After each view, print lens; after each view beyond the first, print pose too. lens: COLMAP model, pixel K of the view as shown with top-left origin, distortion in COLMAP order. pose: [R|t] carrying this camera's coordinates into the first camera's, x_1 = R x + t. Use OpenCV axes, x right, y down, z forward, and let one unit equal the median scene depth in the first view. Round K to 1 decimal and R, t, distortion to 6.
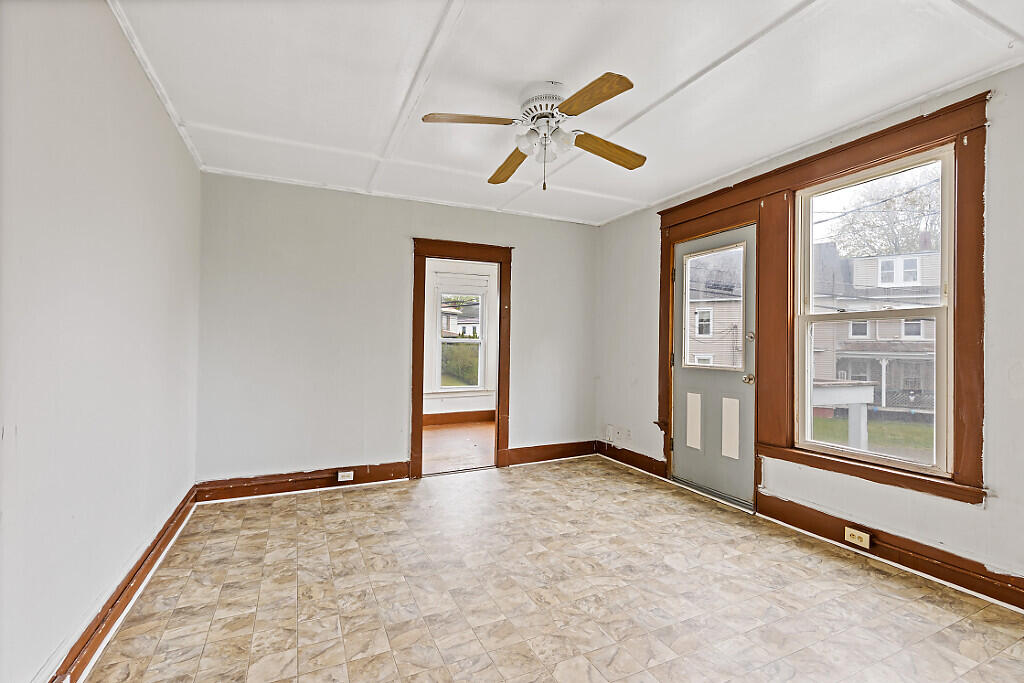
lens RADIAL K [[466.1, 0, 505.0], [0, 466.1, 339.8], [0, 0, 1]] dist [0.007888, -0.003553]
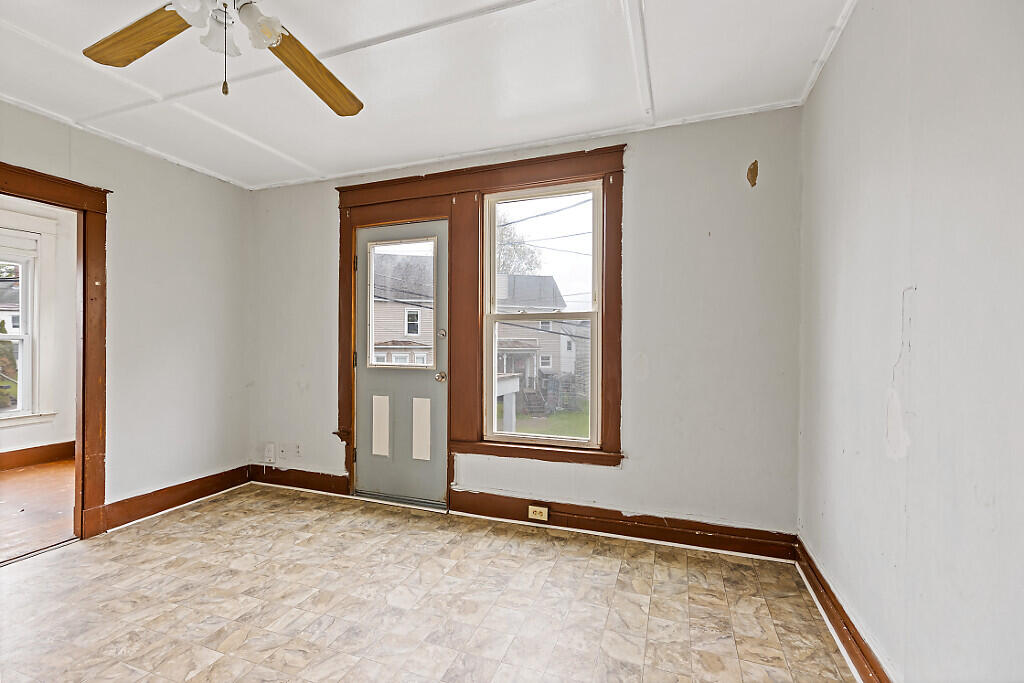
lens RADIAL K [[466.1, 0, 512.1], [0, 466.1, 347.6], [0, 0, 1]] dist [0.007888, -0.003553]
pose [[0.708902, -0.006881, 0.705274, -0.069217], [-0.006354, 0.999850, 0.016141, 0.005595], [-0.705279, -0.015924, 0.708751, 0.219491]]
